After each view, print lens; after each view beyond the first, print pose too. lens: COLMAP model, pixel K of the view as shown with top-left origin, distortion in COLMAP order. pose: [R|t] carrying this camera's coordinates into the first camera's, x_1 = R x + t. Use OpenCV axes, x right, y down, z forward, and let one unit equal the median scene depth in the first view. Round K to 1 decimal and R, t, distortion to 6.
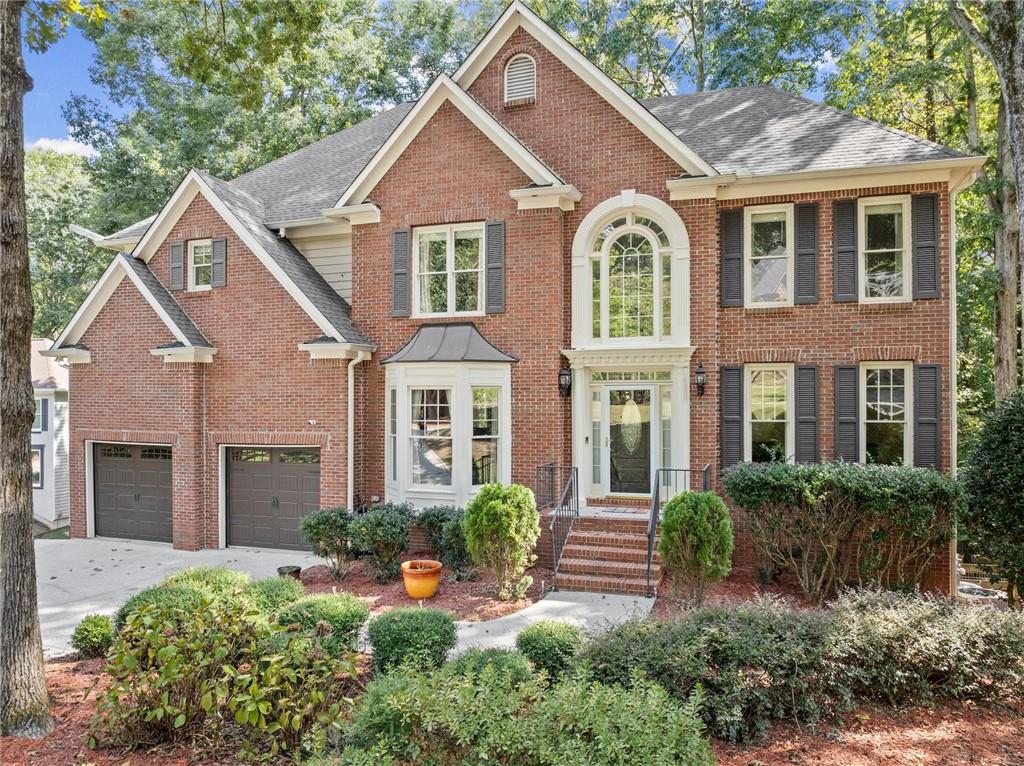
lens RADIAL K [[722.7, 0, 509.2], [0, 722.7, 383.9], [0, 0, 1]] dist [-0.048892, 0.026197]
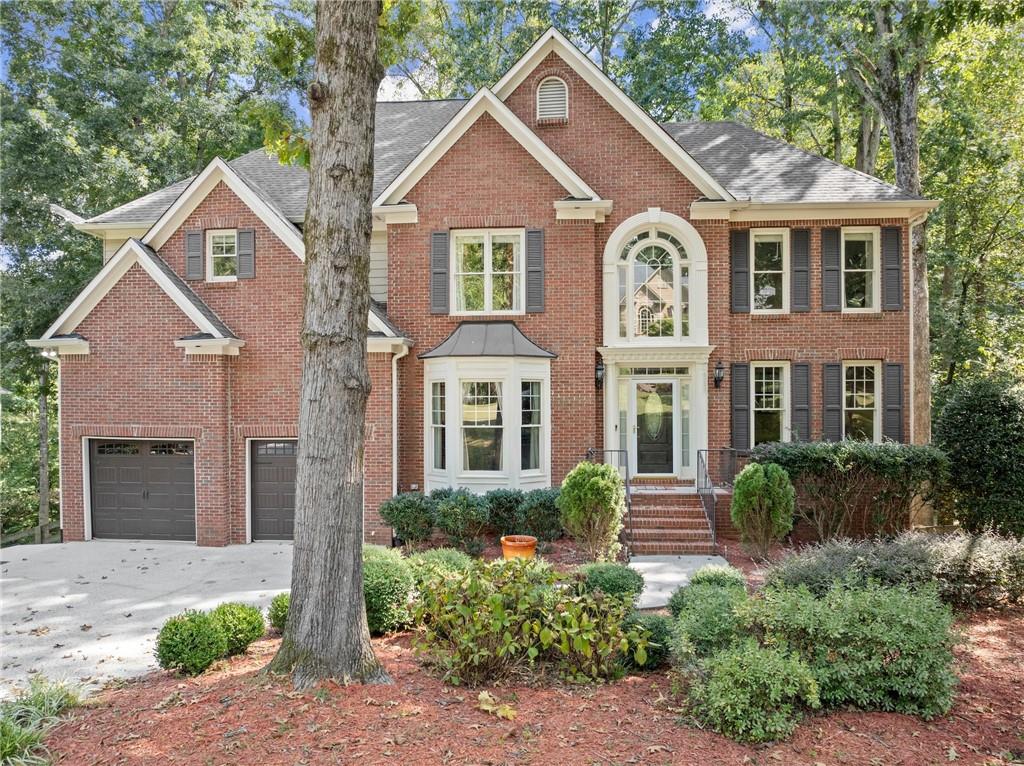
lens RADIAL K [[722.7, 0, 518.1], [0, 722.7, 391.9], [0, 0, 1]] dist [-0.048892, 0.026197]
pose [[0.970794, 0.000858, 0.239913, -0.303577], [-0.002381, 0.999979, 0.006062, 0.015261], [-0.239903, -0.006457, 0.970775, -0.054453]]
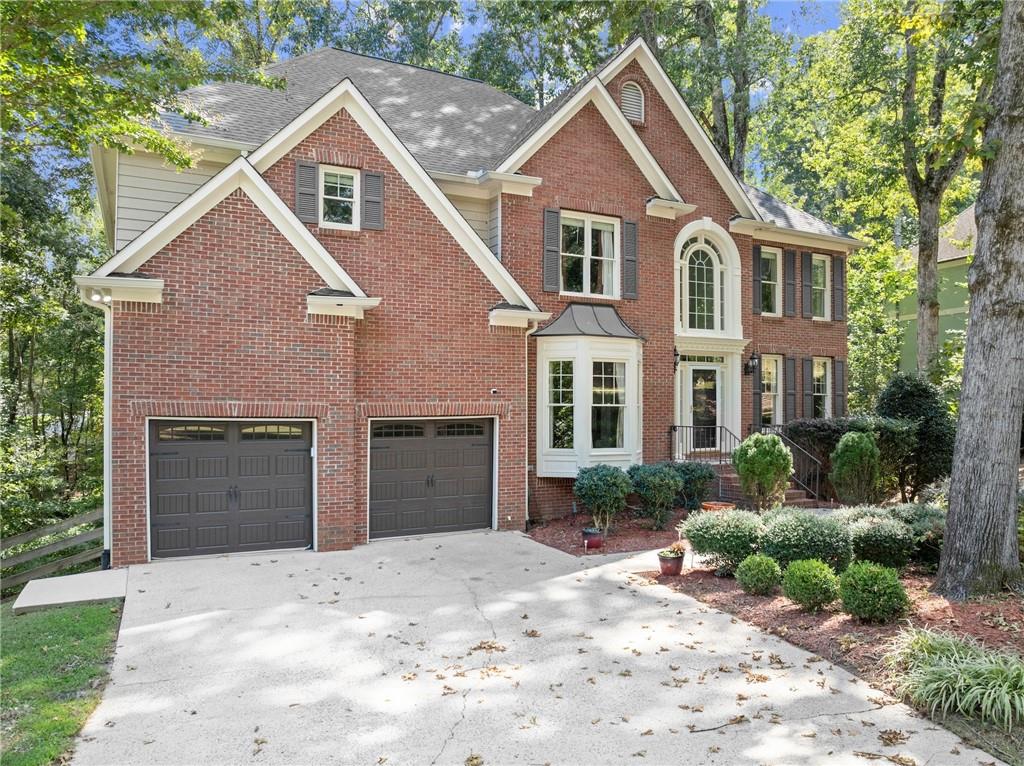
lens RADIAL K [[722.7, 0, 516.8], [0, 722.7, 381.8], [0, 0, 1]] dist [-0.048892, 0.026197]
pose [[0.694936, 0.026376, 0.718588, -0.968338], [-0.021131, 0.999645, -0.016257, 0.057086], [-0.718761, -0.003887, 0.695246, 0.321237]]
